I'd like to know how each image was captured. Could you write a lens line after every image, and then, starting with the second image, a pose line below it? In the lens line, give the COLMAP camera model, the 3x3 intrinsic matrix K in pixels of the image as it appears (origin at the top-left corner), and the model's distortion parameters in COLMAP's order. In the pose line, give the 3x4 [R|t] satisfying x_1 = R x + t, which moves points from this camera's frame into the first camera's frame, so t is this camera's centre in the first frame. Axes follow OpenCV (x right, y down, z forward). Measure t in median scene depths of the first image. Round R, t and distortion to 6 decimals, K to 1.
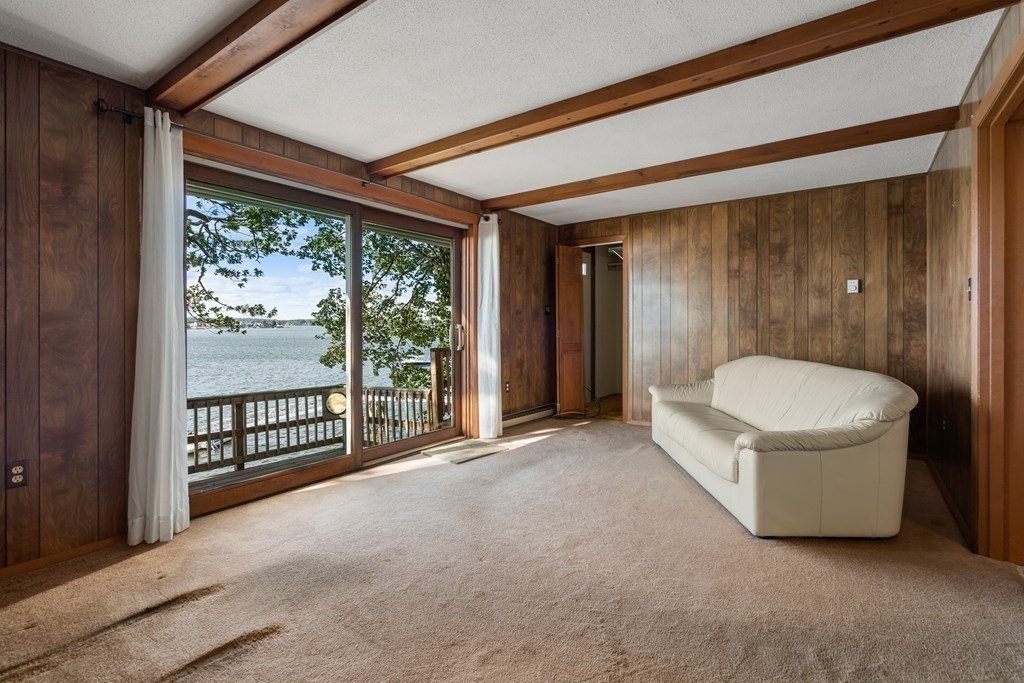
lens RADIAL K [[476.5, 0, 514.5], [0, 476.5, 334.3], [0, 0, 1]] dist [-0.001098, 0.000500]
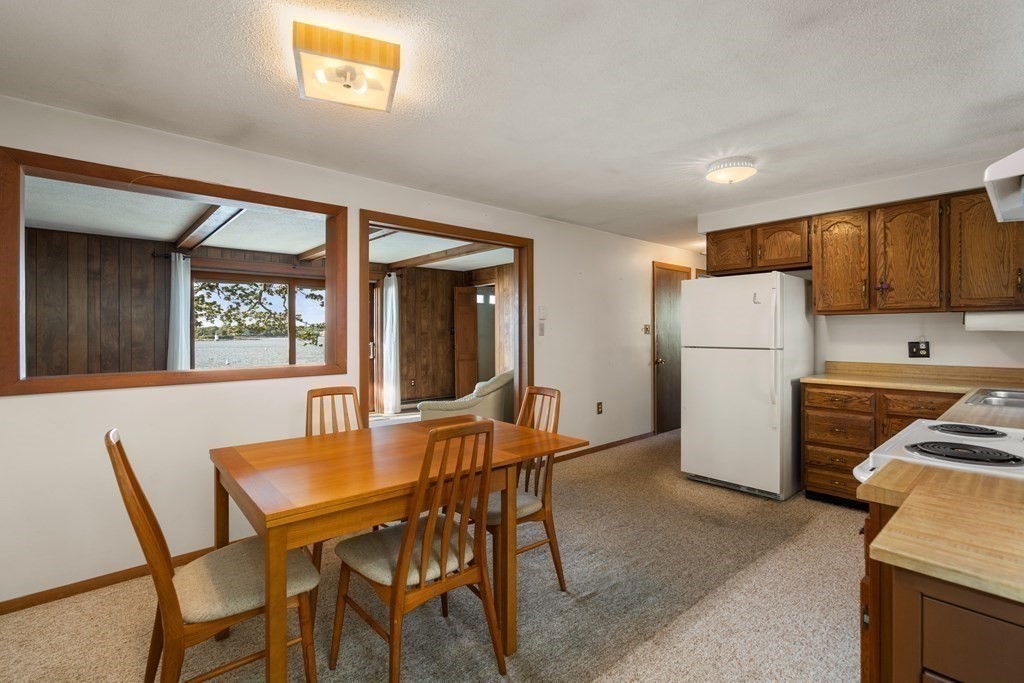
lens RADIAL K [[476.5, 0, 511.9], [0, 476.5, 339.2], [0, 0, 1]] dist [-0.001098, 0.000500]
pose [[0.975233, -0.001495, -0.221177, 0.931040], [0.000396, 0.999987, -0.005014, -0.030567], [0.221182, 0.004802, 0.975221, -0.612519]]
